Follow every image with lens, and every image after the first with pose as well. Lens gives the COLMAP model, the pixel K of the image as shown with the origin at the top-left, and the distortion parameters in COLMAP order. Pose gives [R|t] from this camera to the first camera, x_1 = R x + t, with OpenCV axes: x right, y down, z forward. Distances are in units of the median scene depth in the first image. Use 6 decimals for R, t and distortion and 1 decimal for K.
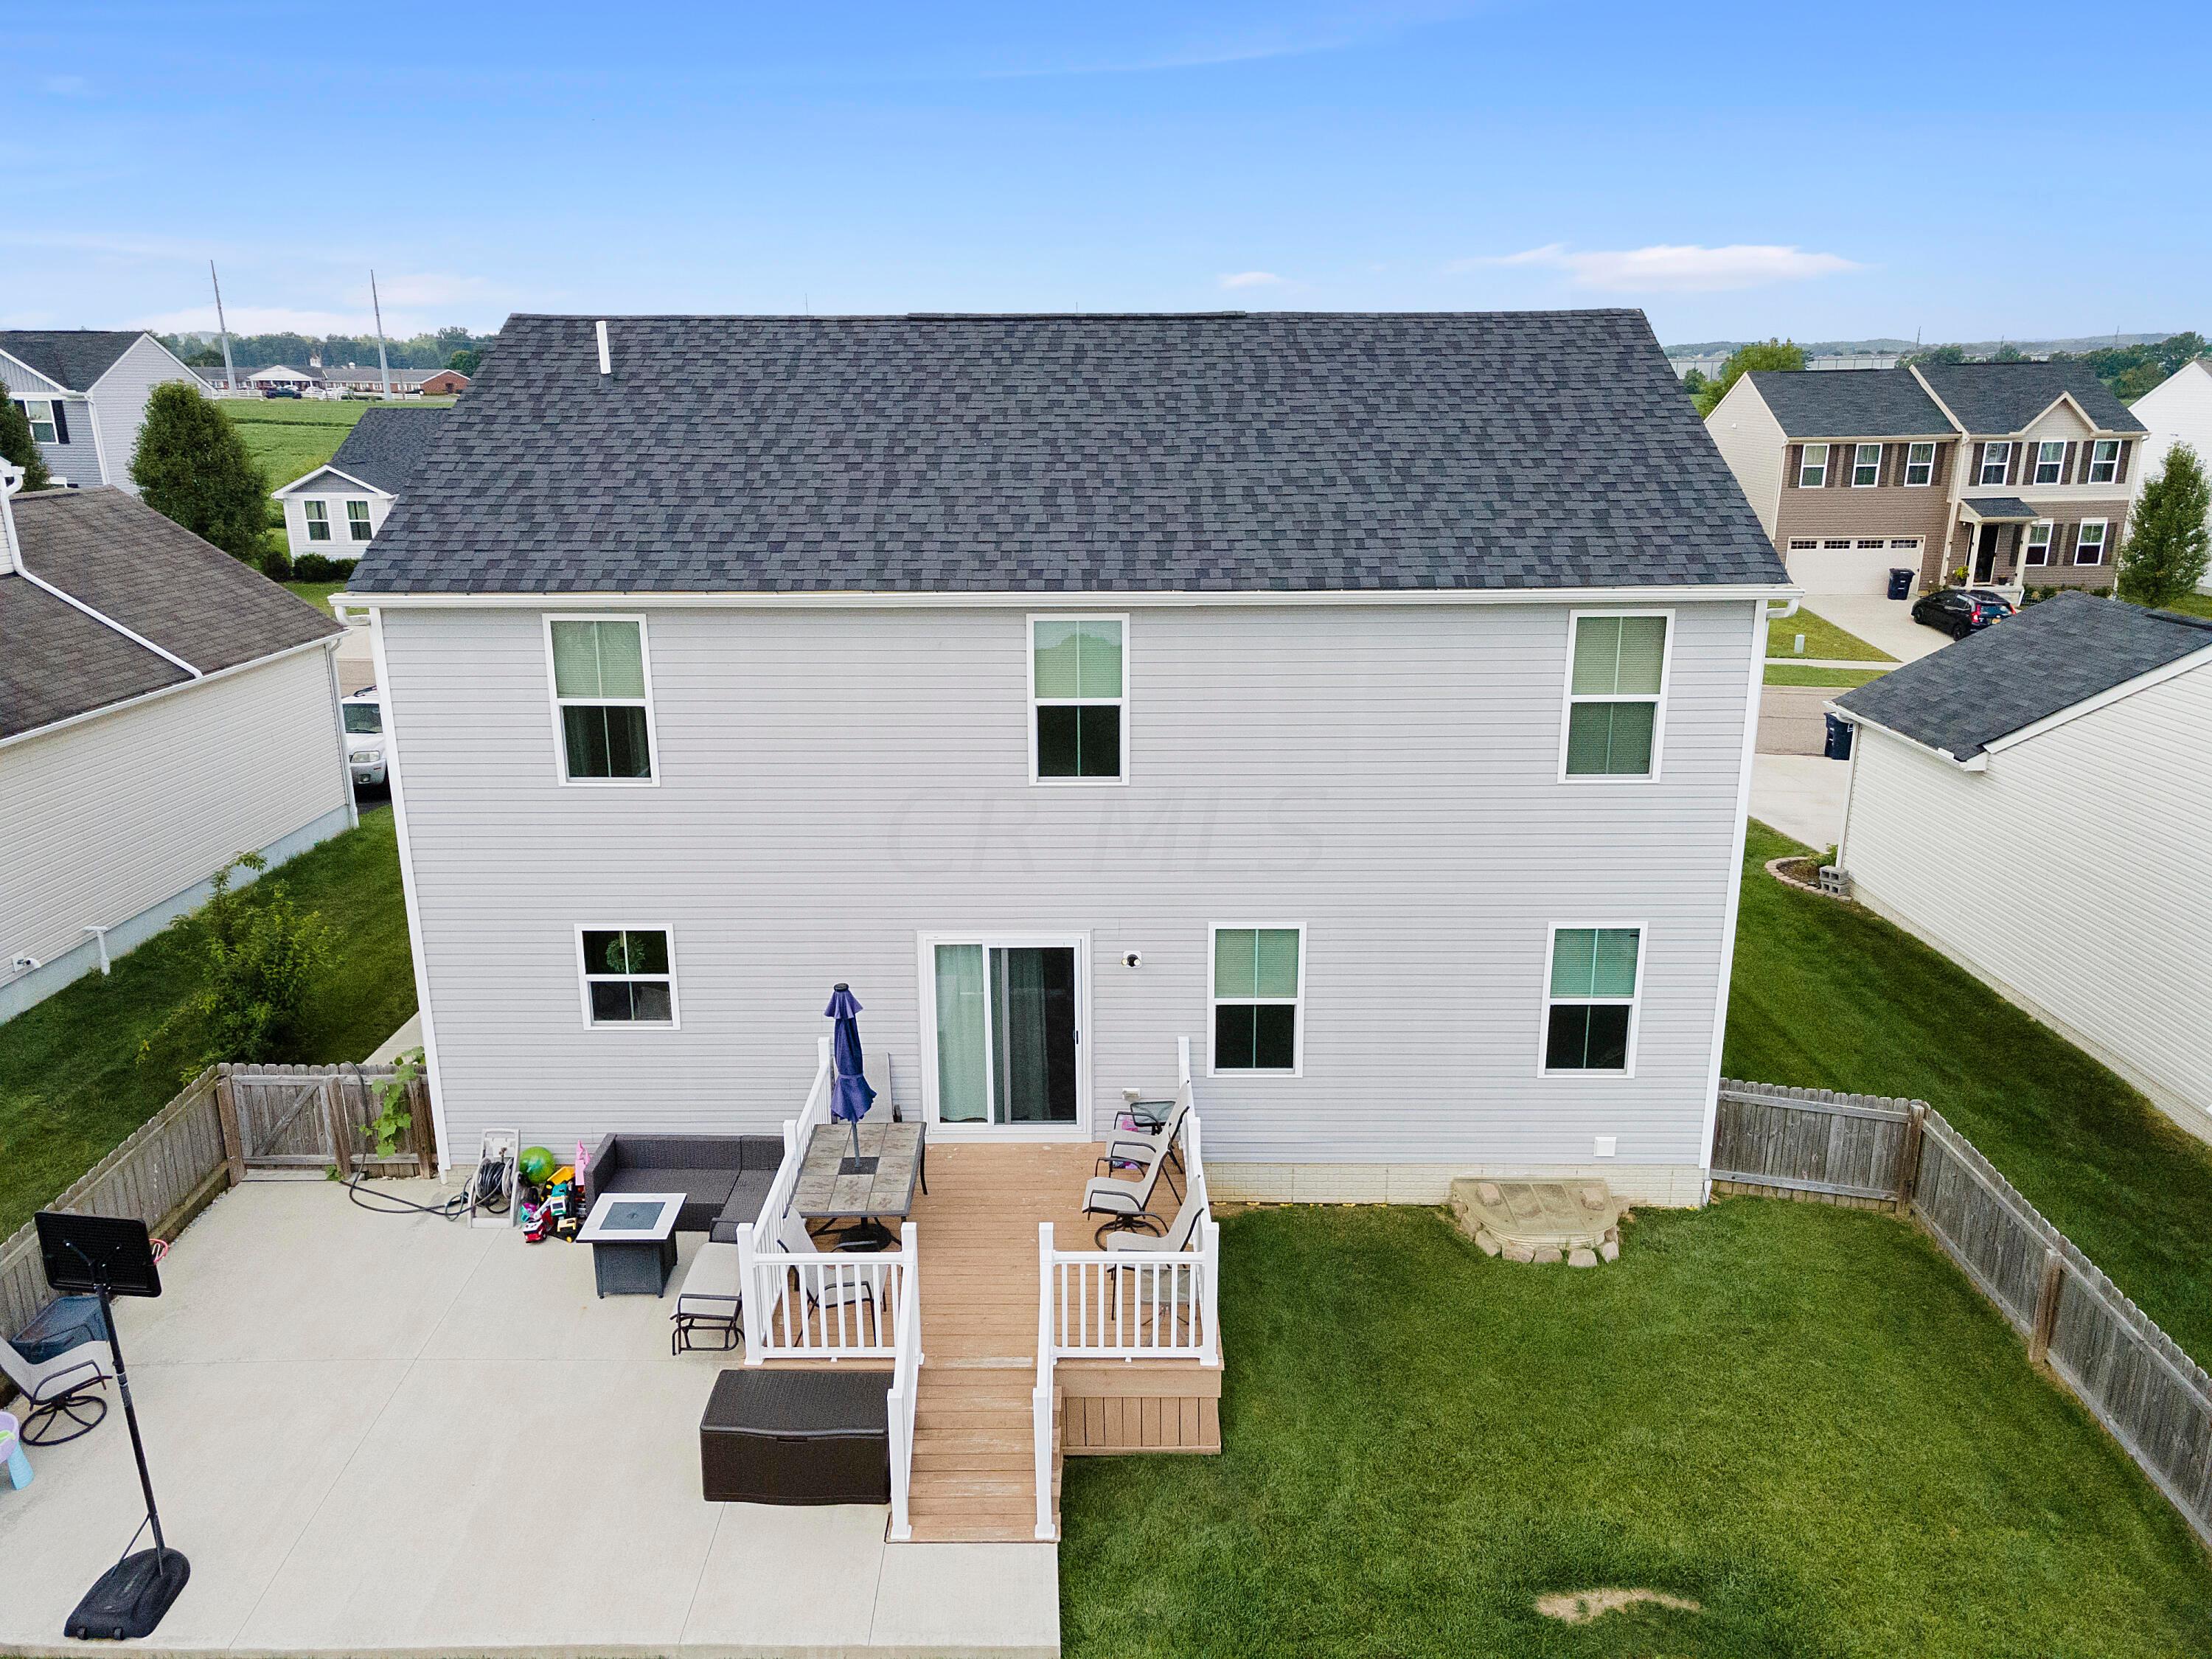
lens RADIAL K [[1540.1, 0, 1106.0], [0, 1540.1, 829.5], [0, 0, 1]] dist [0.037948, 0.006216]
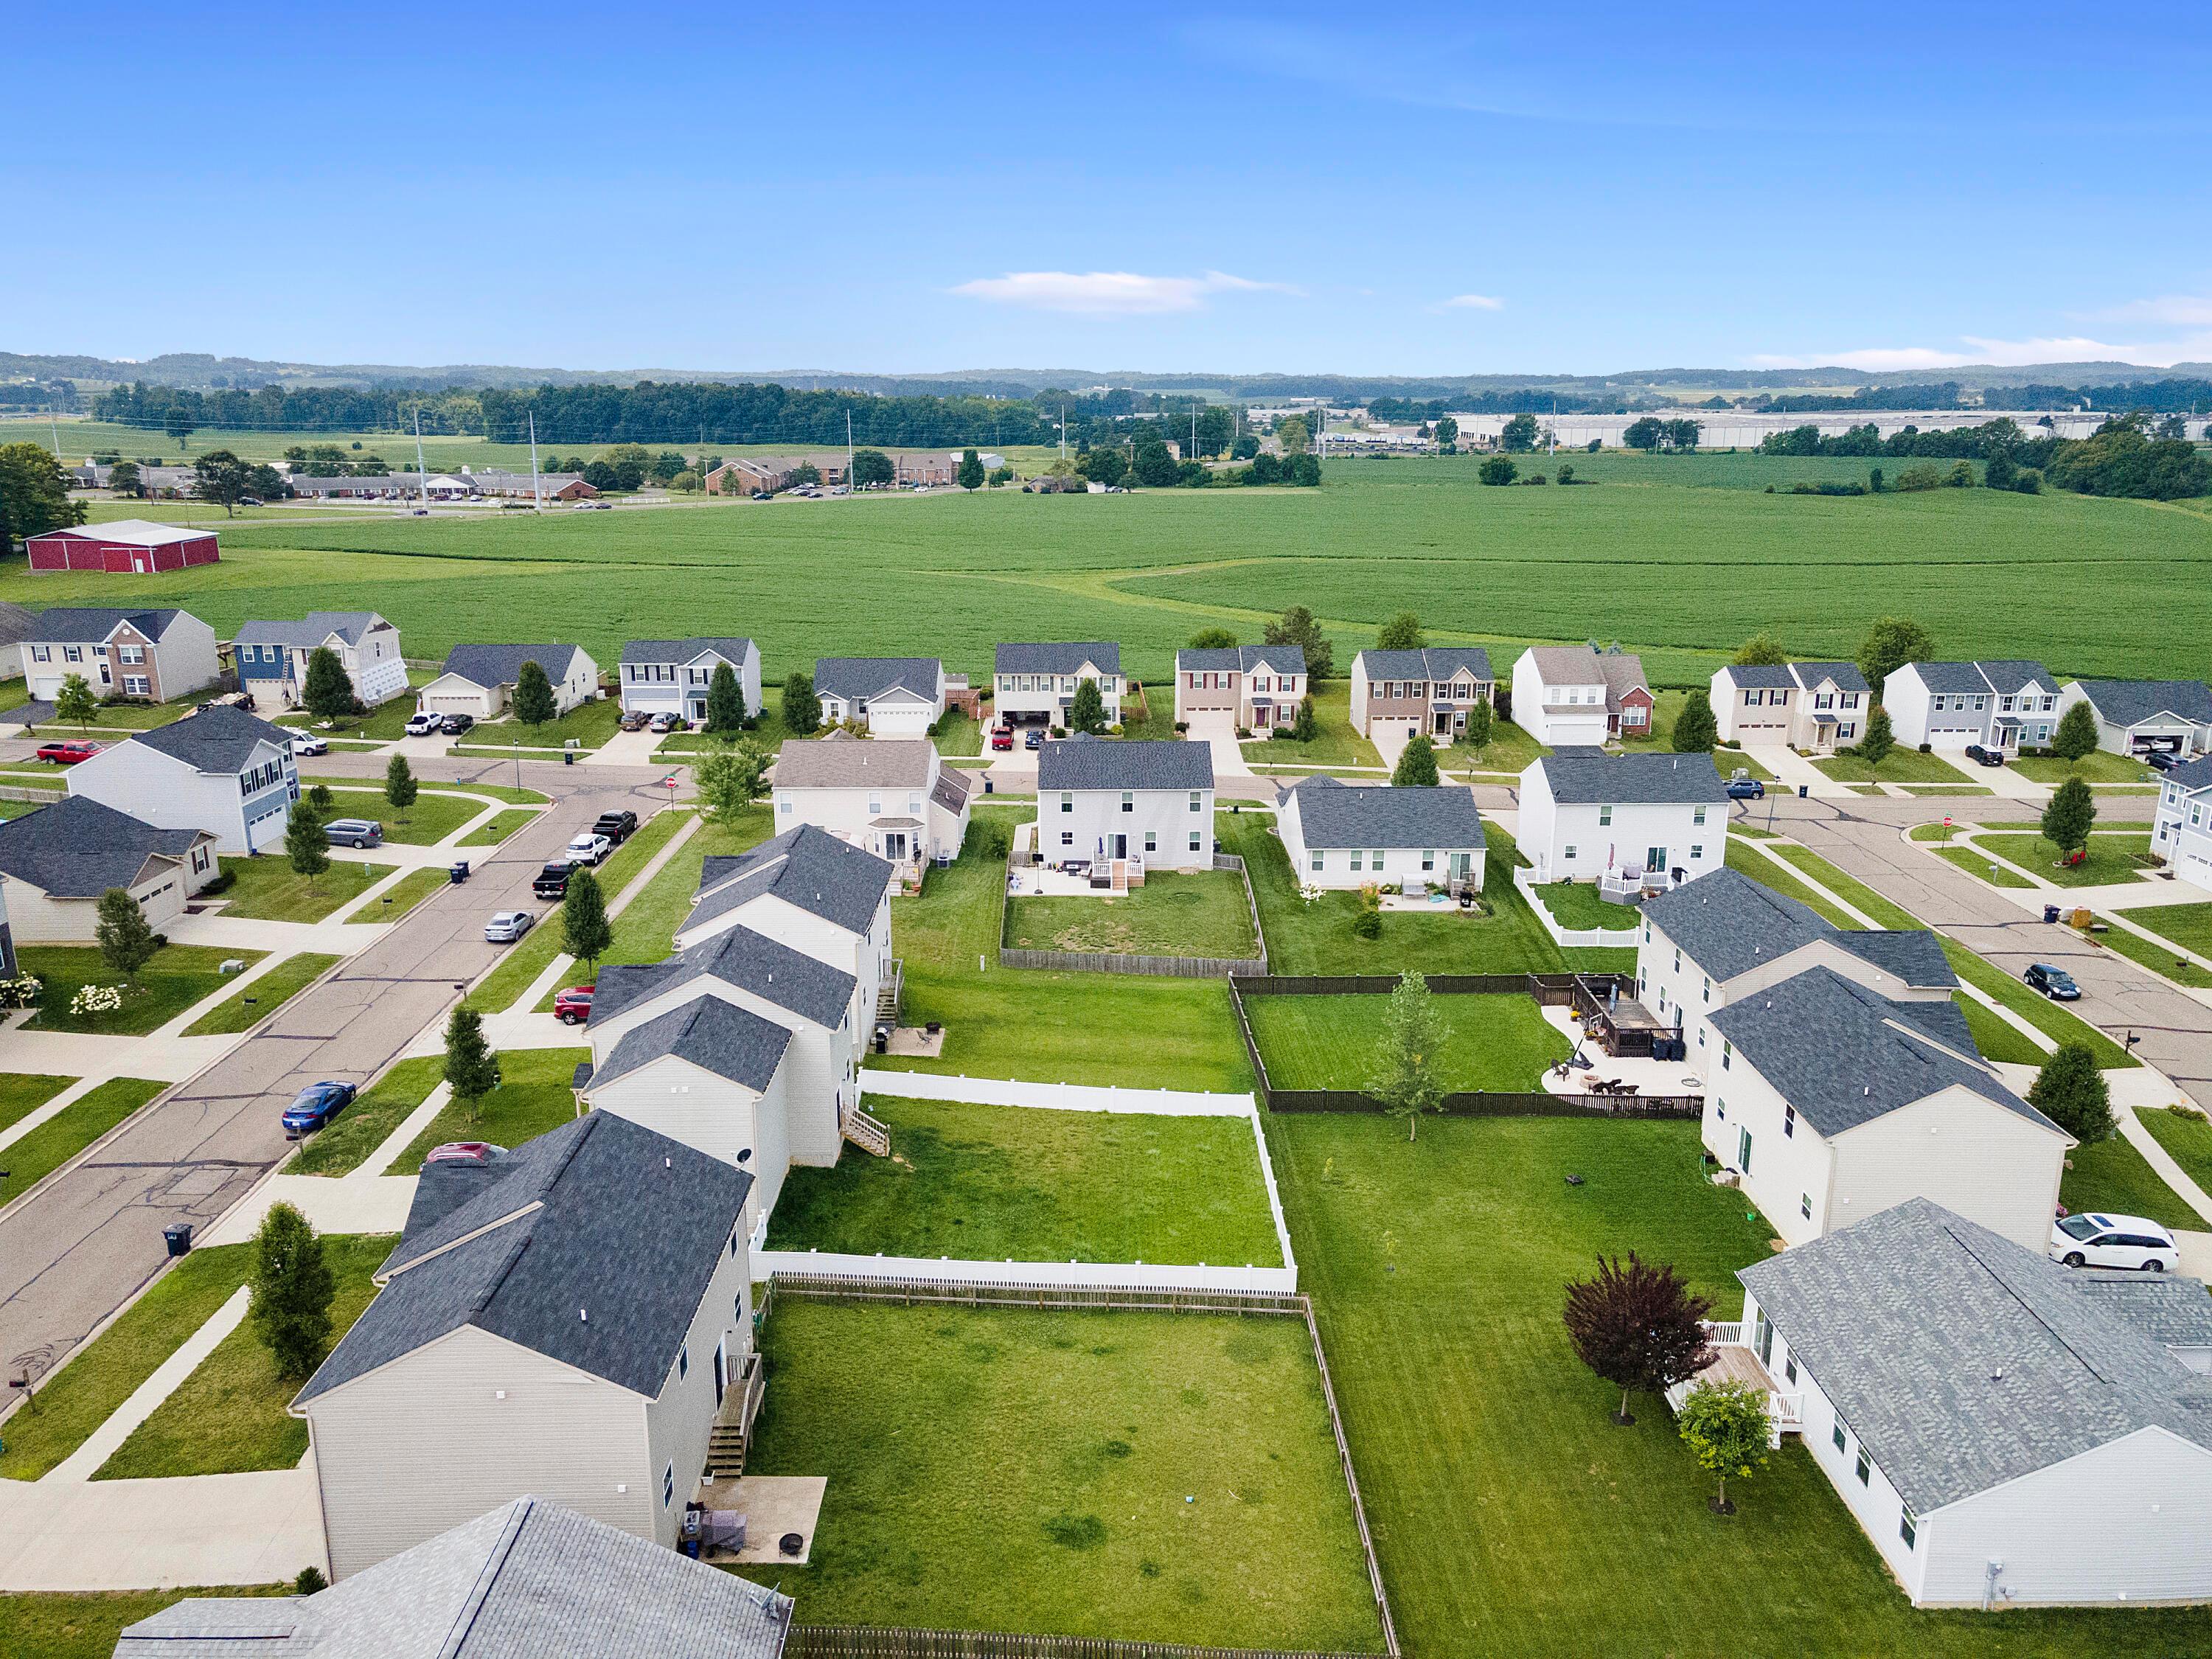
lens RADIAL K [[1540.1, 0, 1106.0], [0, 1540.1, 829.5], [0, 0, 1]] dist [0.037948, 0.006216]
pose [[0.999828, -0.001123, 0.018528, -0.256178], [0.001298, 0.999955, -0.009432, 0.121364], [-0.018516, 0.009454, 0.999784, -6.441428]]
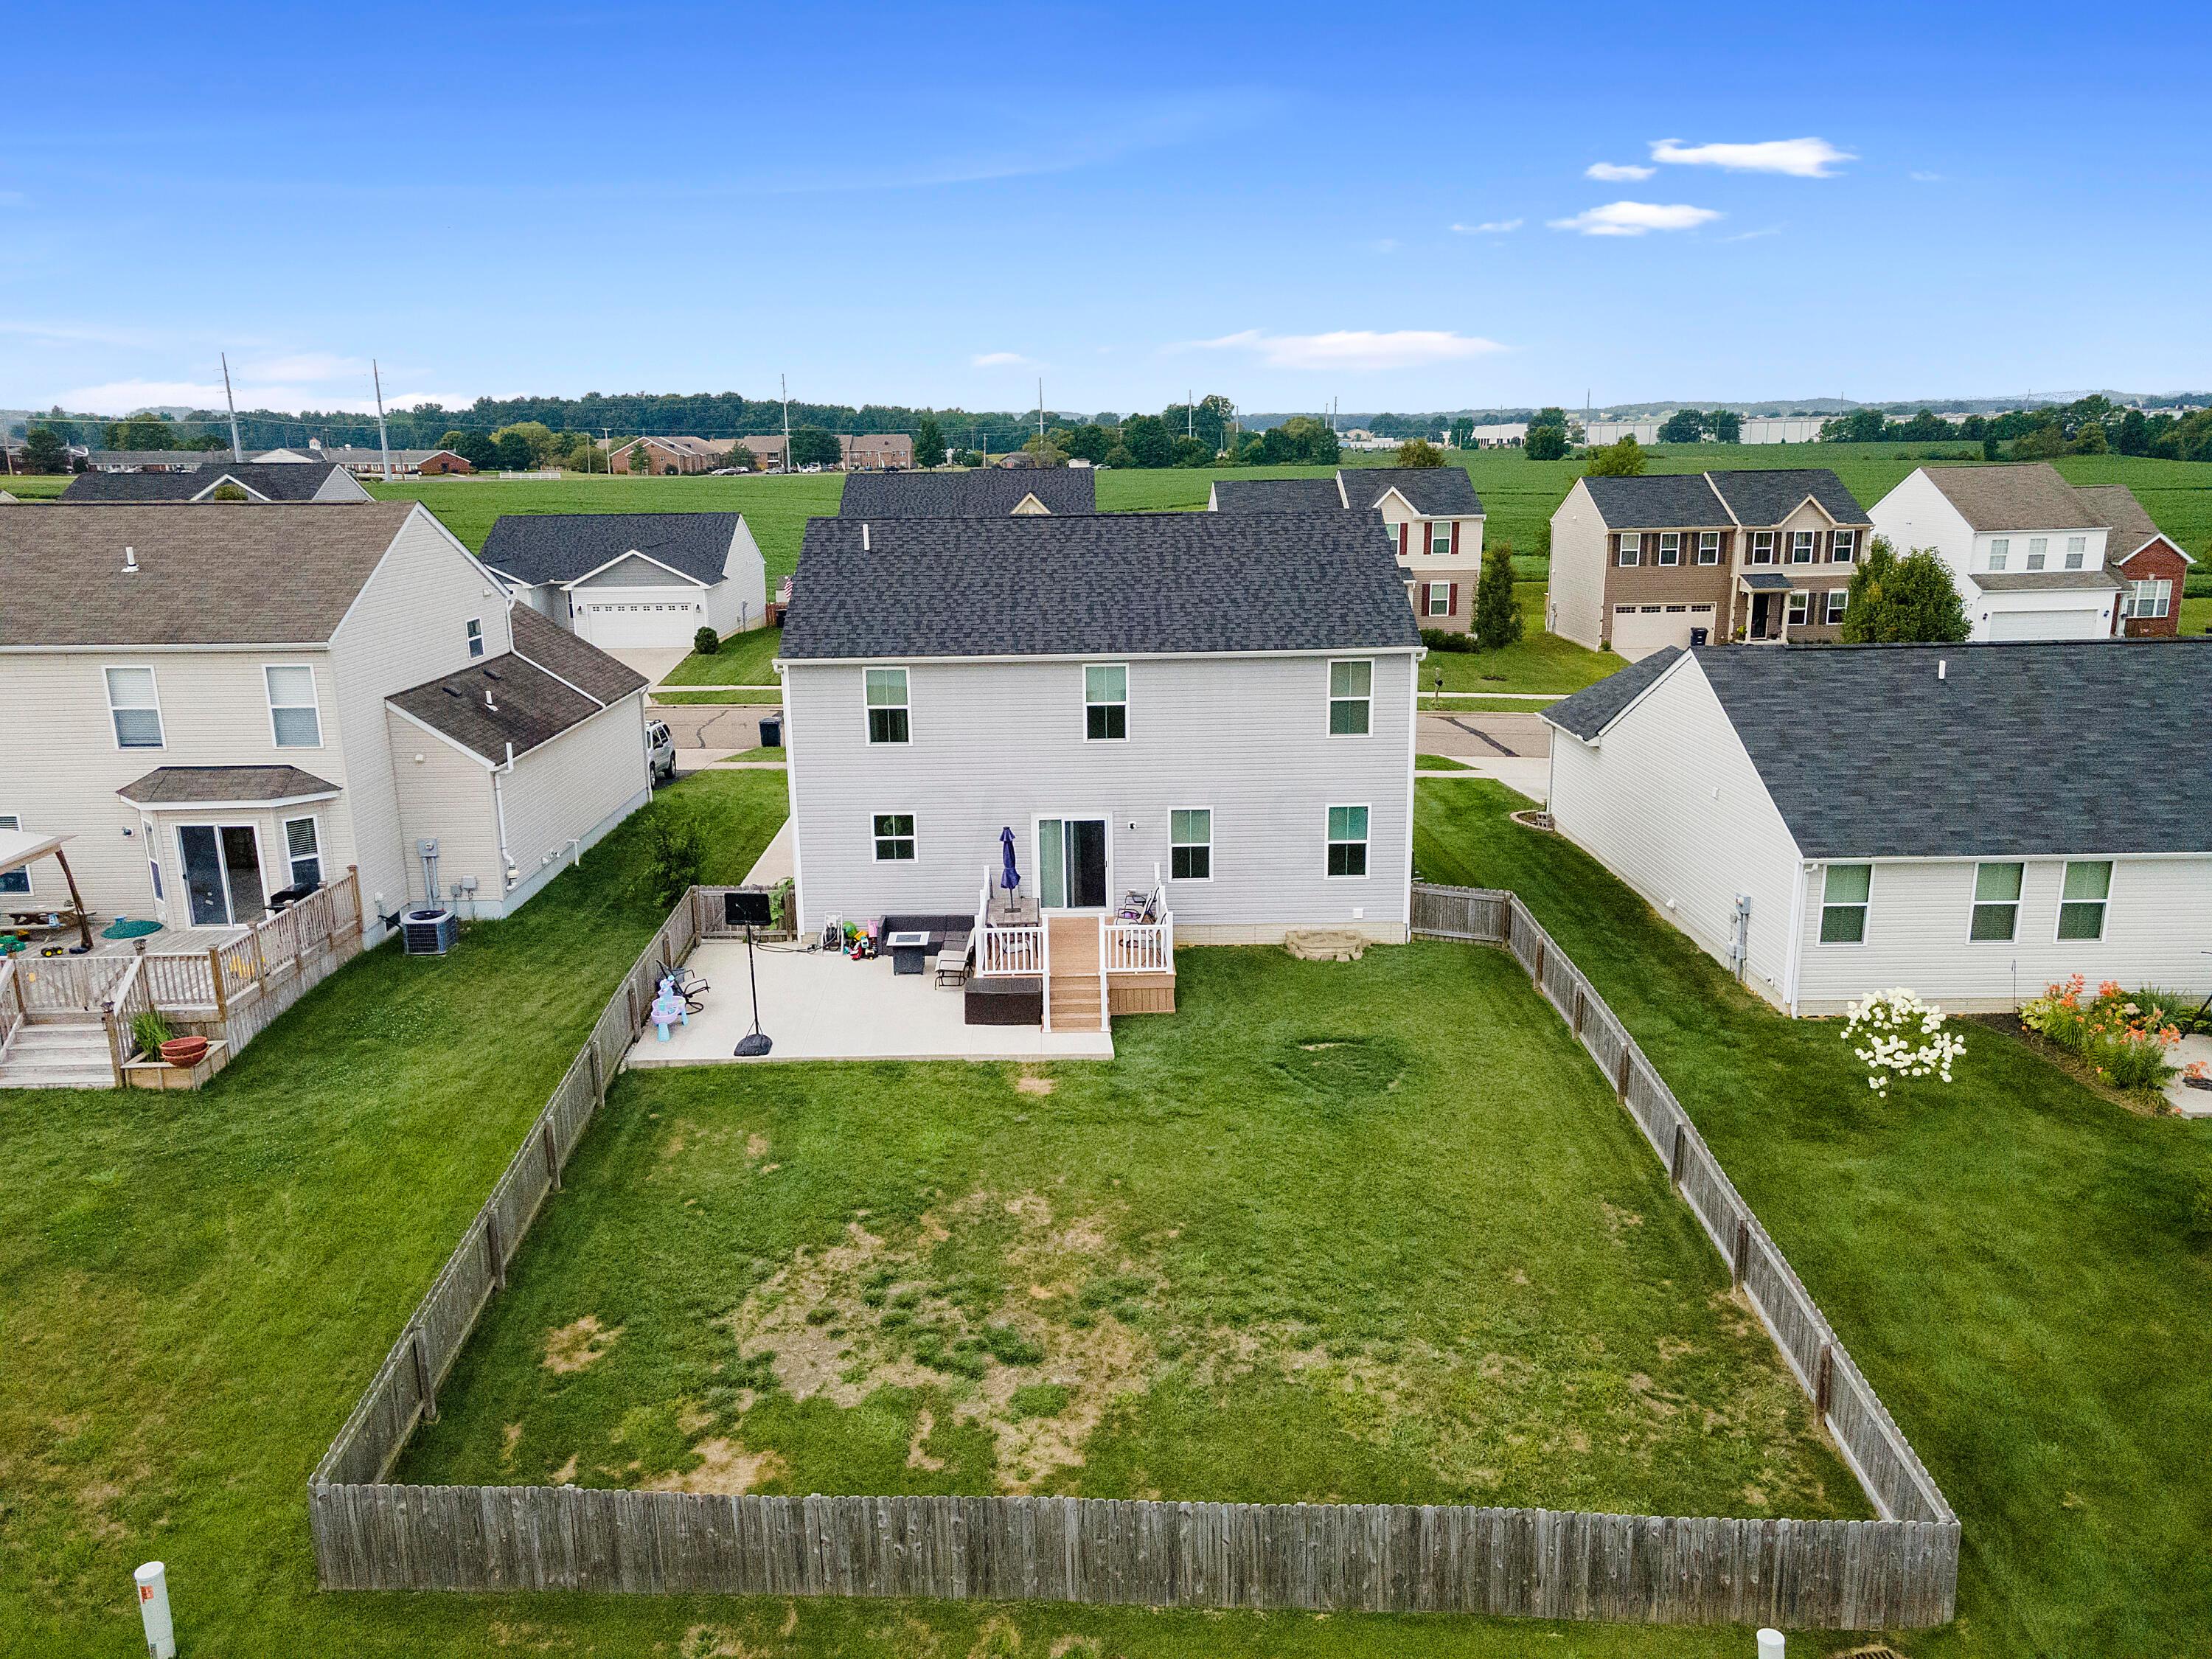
lens RADIAL K [[1540.1, 0, 1106.0], [0, 1540.1, 829.5], [0, 0, 1]] dist [0.037948, 0.006216]
pose [[0.999644, -0.015676, 0.021570, -0.063673], [0.016488, 0.999142, -0.037992, 0.167303], [-0.020956, 0.038335, 0.999045, -1.100949]]
